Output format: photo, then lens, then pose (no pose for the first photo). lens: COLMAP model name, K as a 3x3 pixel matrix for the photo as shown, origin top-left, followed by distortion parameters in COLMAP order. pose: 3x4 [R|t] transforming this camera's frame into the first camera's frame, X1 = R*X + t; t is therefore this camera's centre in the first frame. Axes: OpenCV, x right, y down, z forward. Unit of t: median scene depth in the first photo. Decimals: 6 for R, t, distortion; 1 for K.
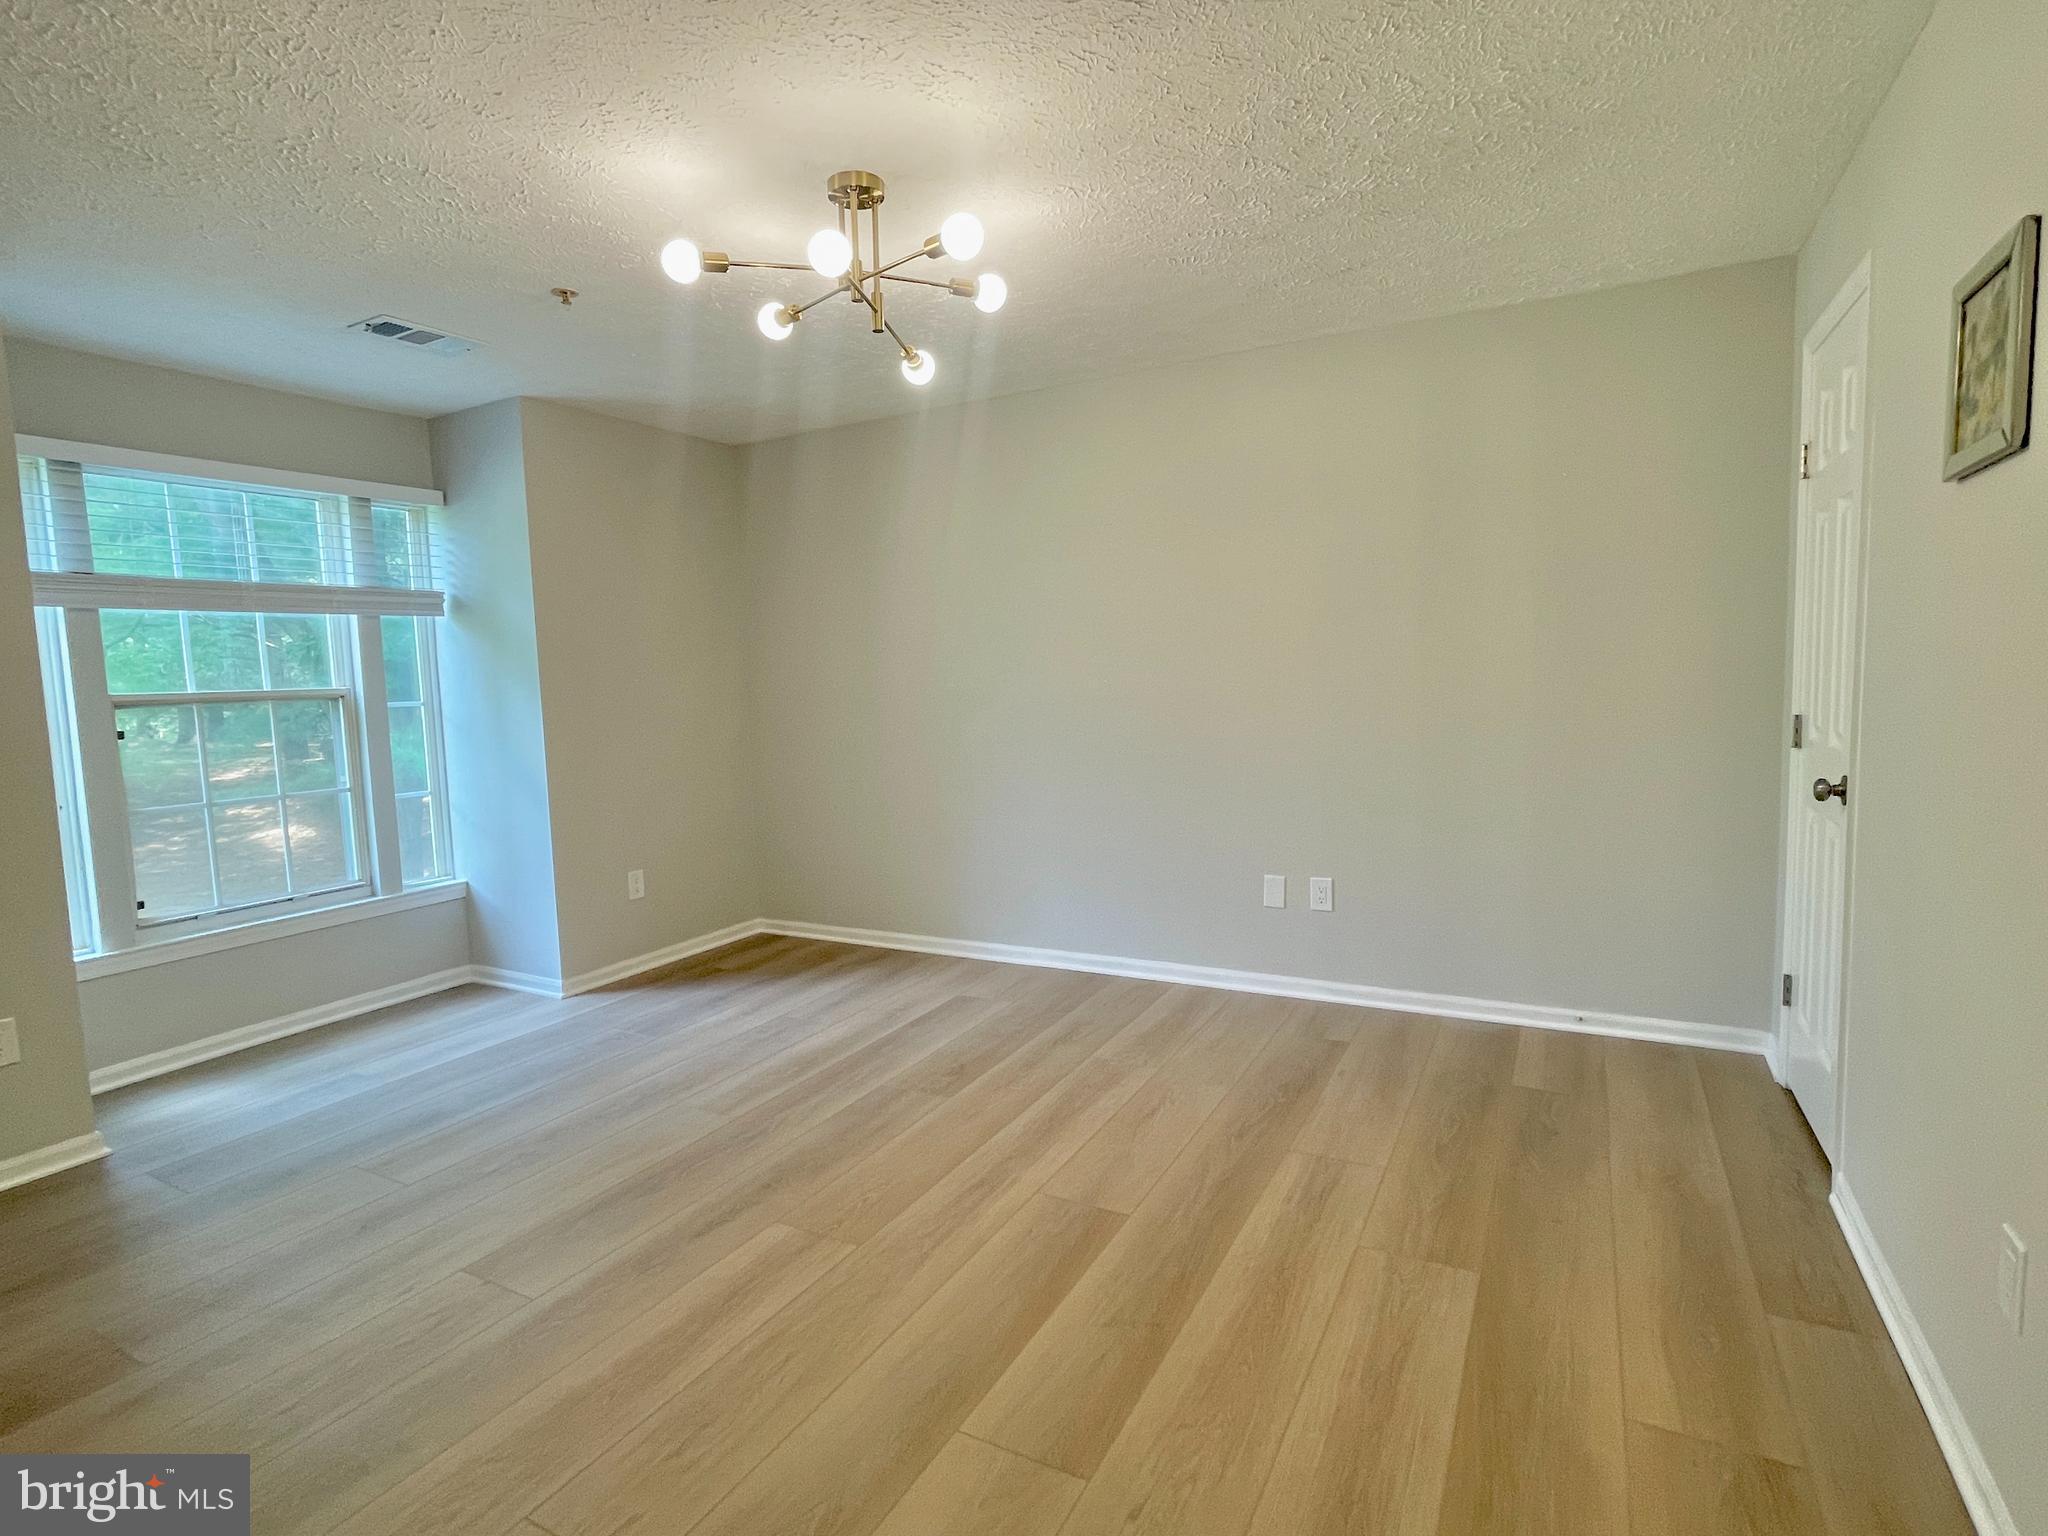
lens RADIAL K [[1041.2, 0, 1024.0], [0, 1041.2, 768.0], [0, 0, 1]] dist [-0.009123, -0.001611]
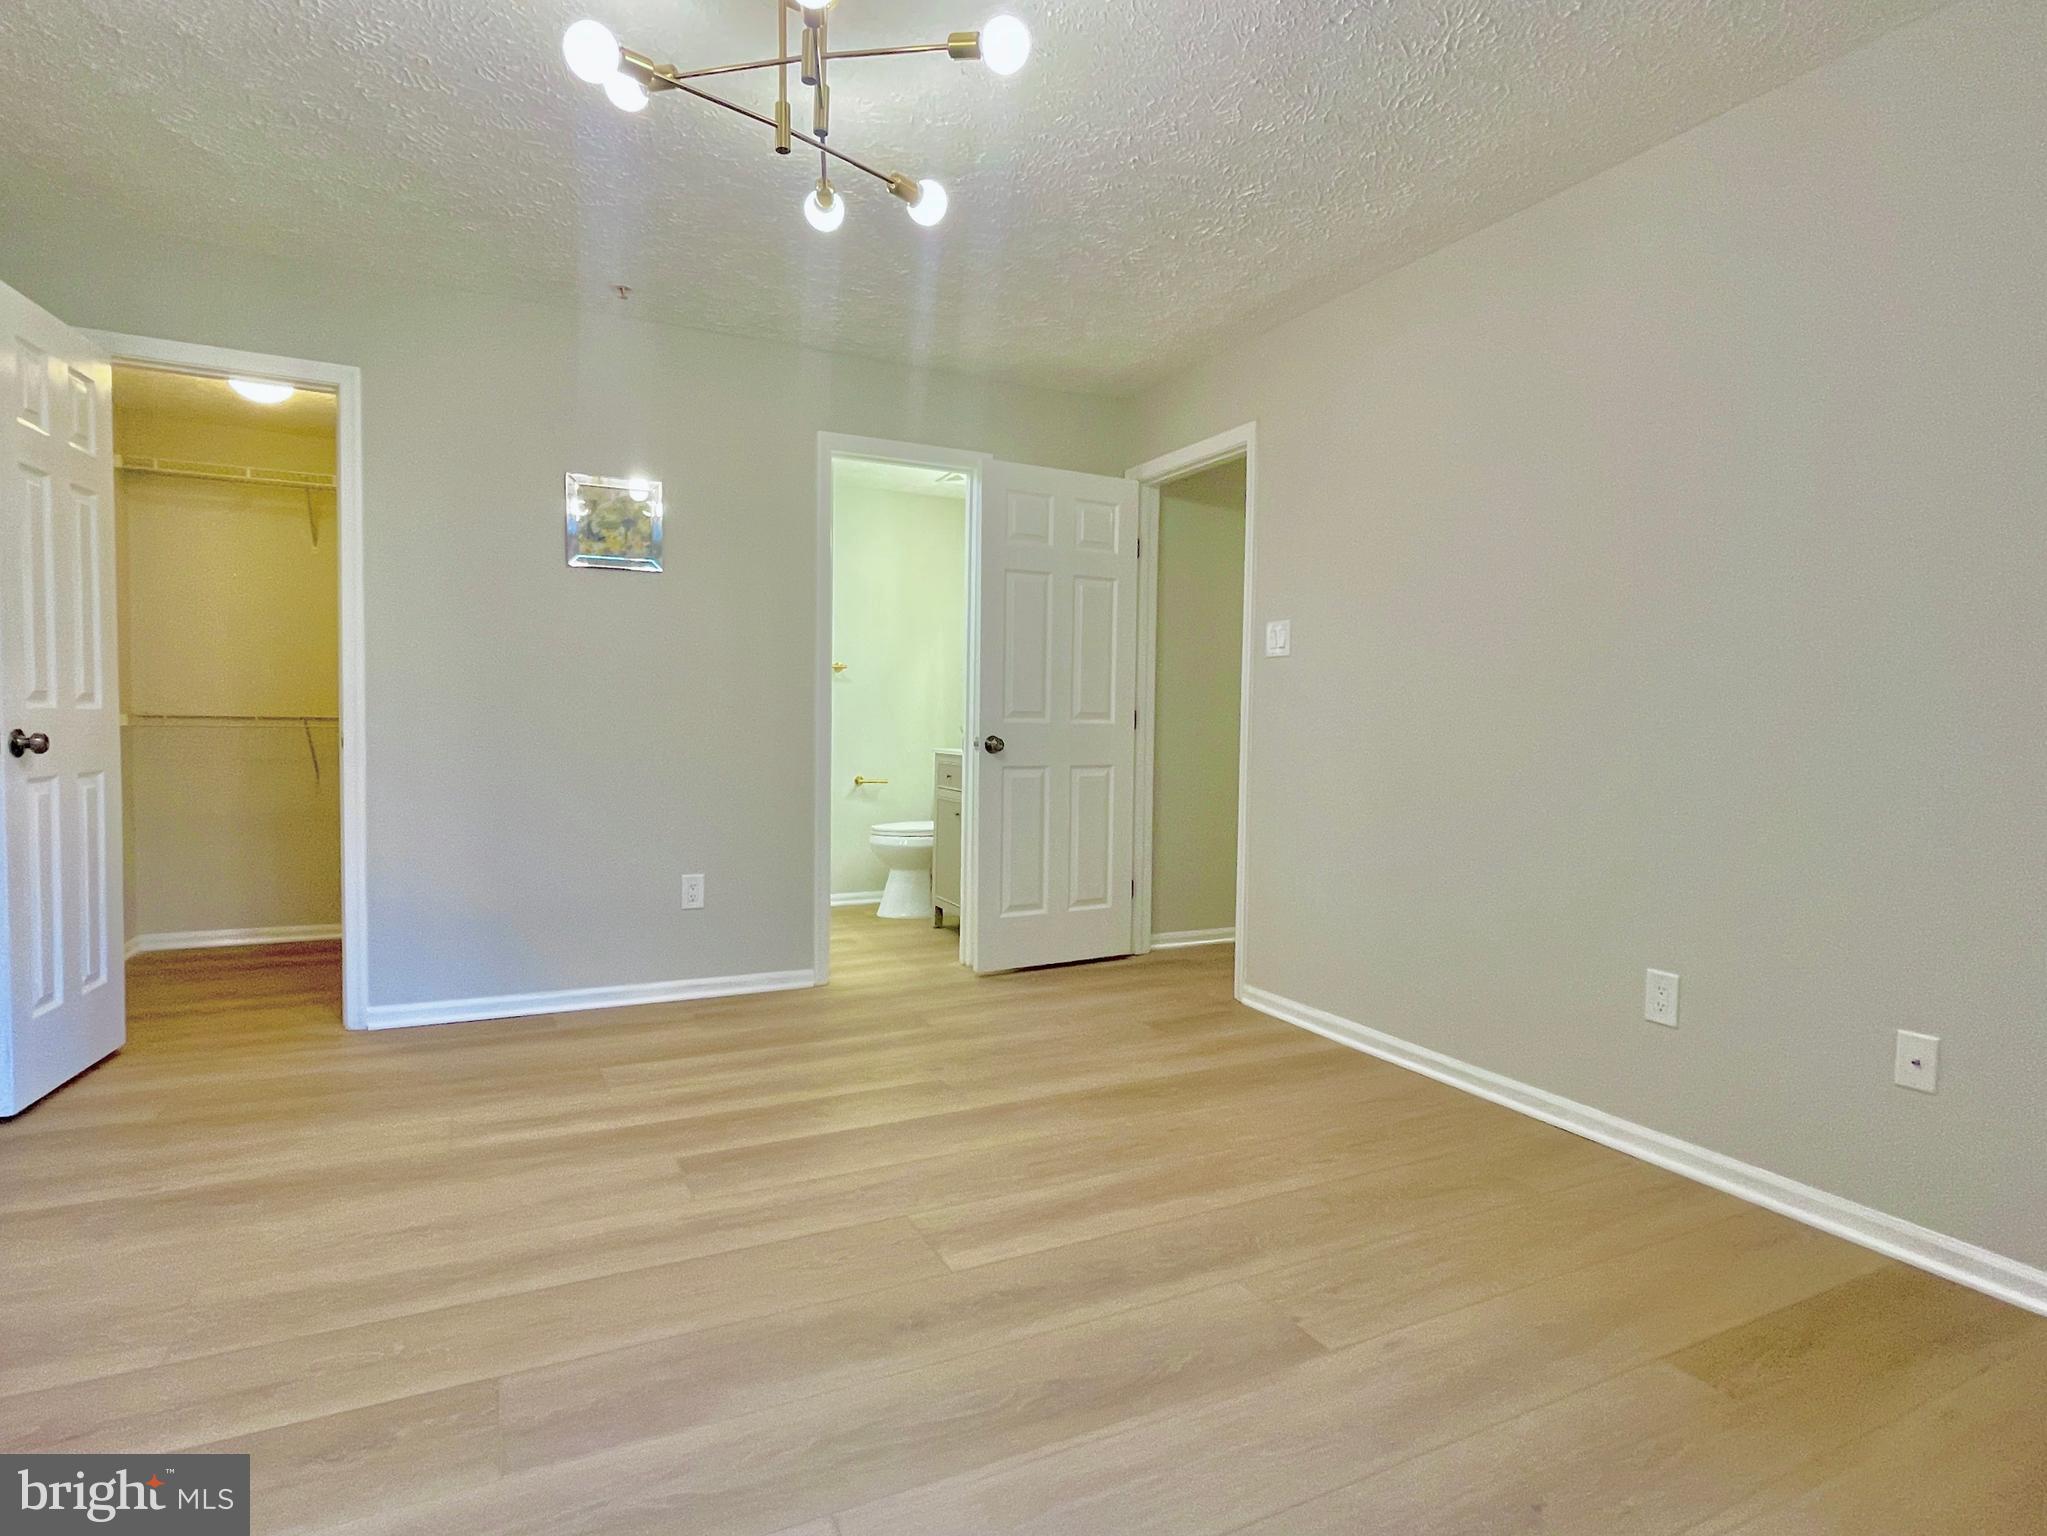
lens RADIAL K [[1040.7, 0, 1023.5], [0, 1040.7, 768.0], [0, 0, 1]] dist [-0.009123, -0.001611]
pose [[-0.823866, -0.007220, 0.566738, -0.720153], [0.063151, 0.992524, 0.104446, -0.022851], [-0.563255, 0.121840, -0.817251, 1.550177]]
